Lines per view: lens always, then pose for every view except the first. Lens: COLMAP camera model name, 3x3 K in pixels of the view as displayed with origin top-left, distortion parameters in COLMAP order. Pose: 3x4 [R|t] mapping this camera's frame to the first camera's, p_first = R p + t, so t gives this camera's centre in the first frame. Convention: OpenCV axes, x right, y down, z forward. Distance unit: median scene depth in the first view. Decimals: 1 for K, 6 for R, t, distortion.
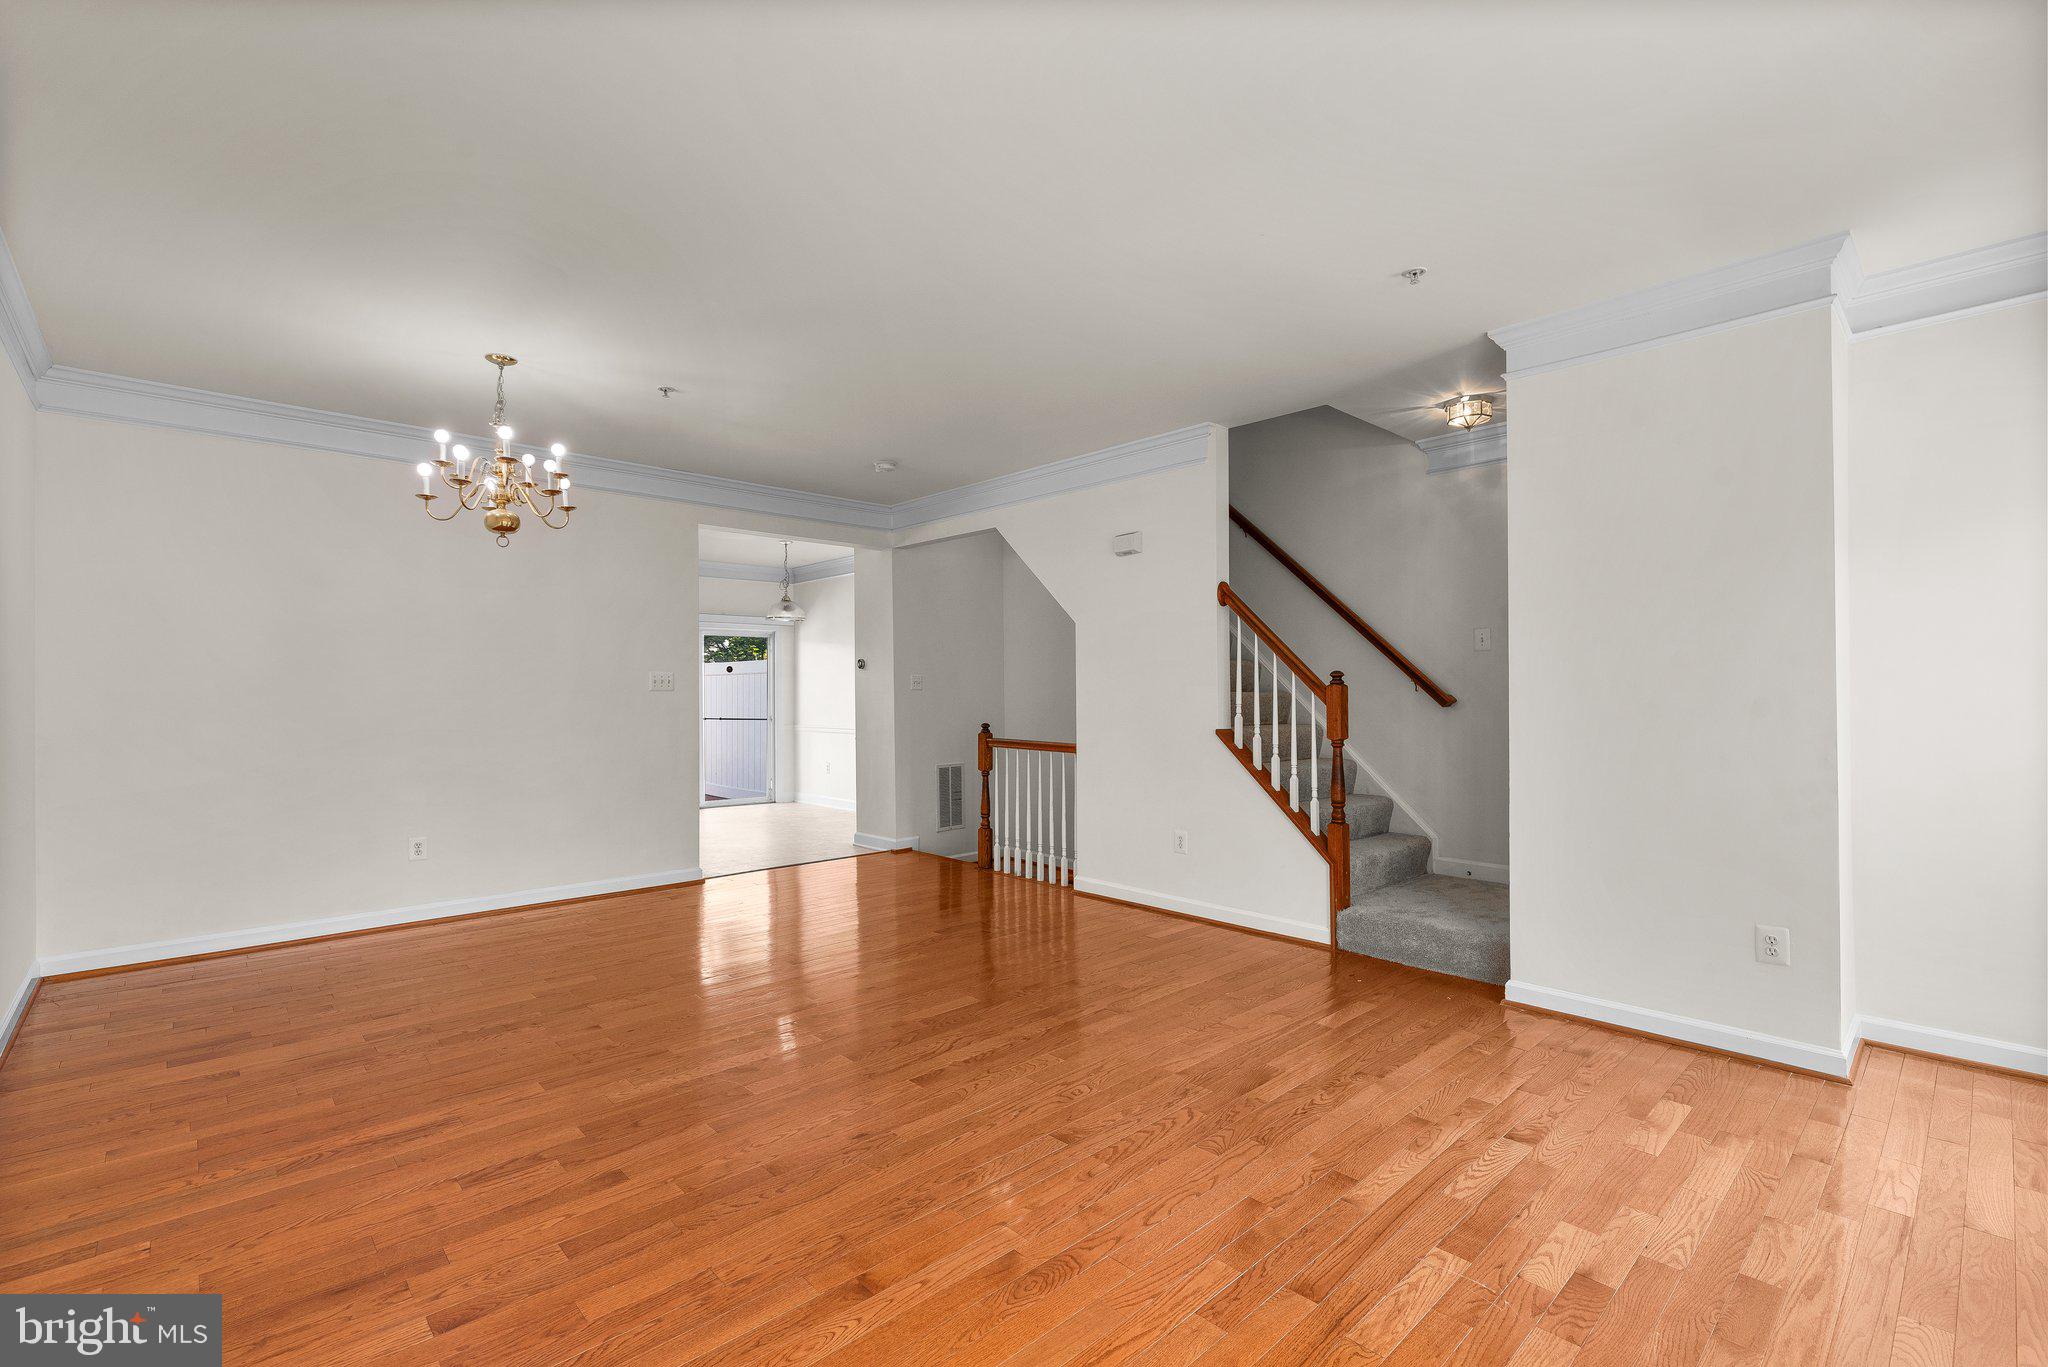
lens RADIAL K [[912.5, 0, 1023.9], [0, 912.5, 689.1], [0, 0, 1]] dist [-0.000008, -0.000138]
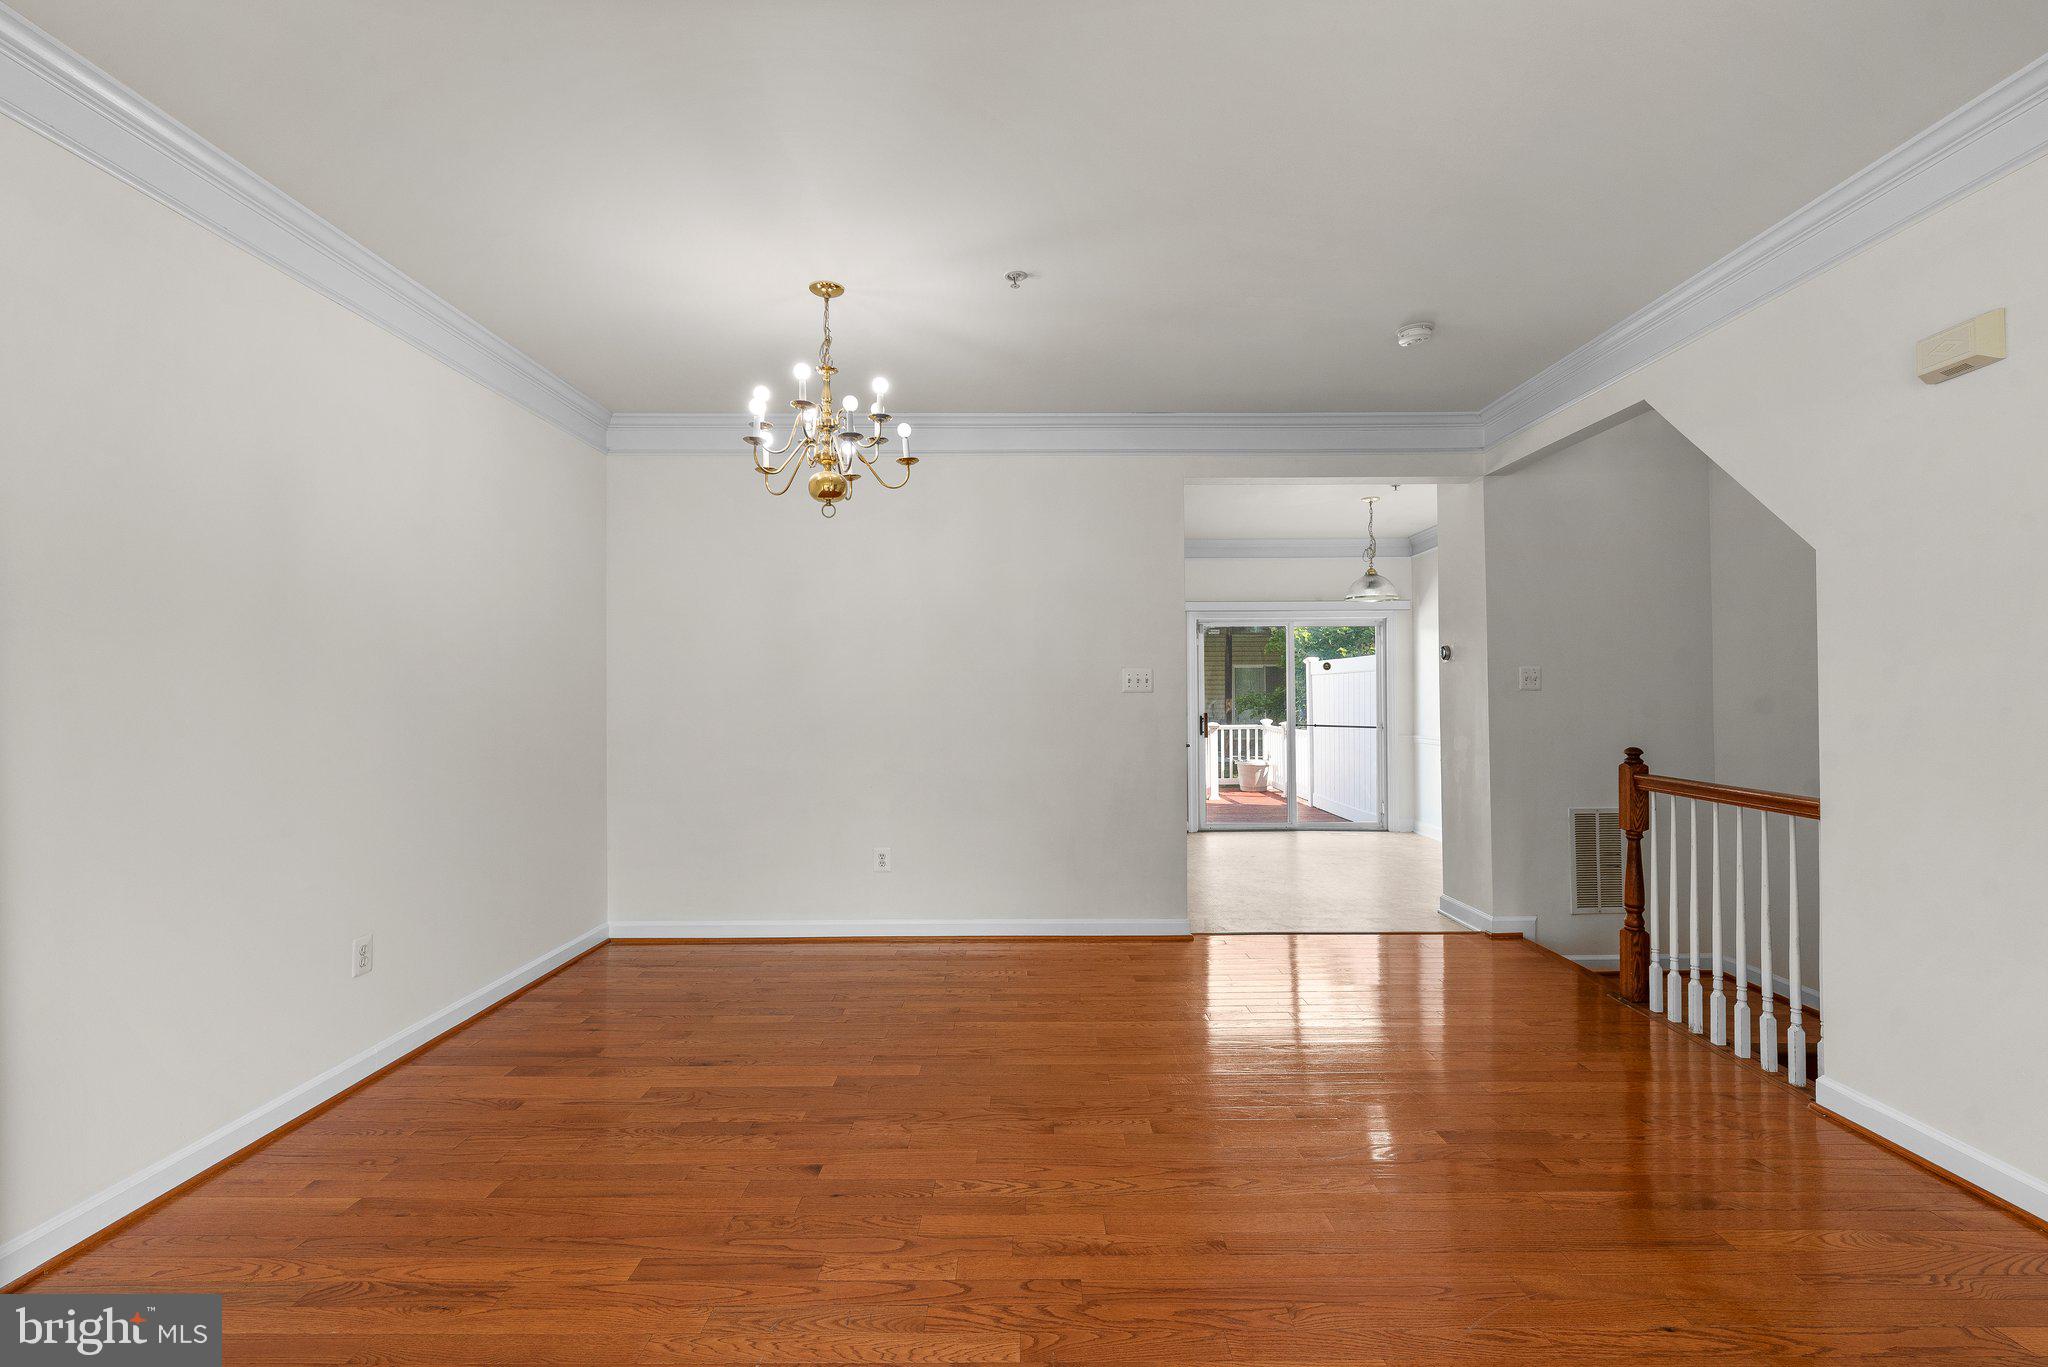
lens RADIAL K [[912.5, 0, 1023.9], [0, 912.5, 689.1], [0, 0, 1]] dist [-0.000008, -0.000138]
pose [[0.728844, -0.004321, -0.684666, 0.075453], [0.003251, 0.999991, -0.002851, 0.000926], [0.684672, -0.000148, 0.728852, 0.337600]]
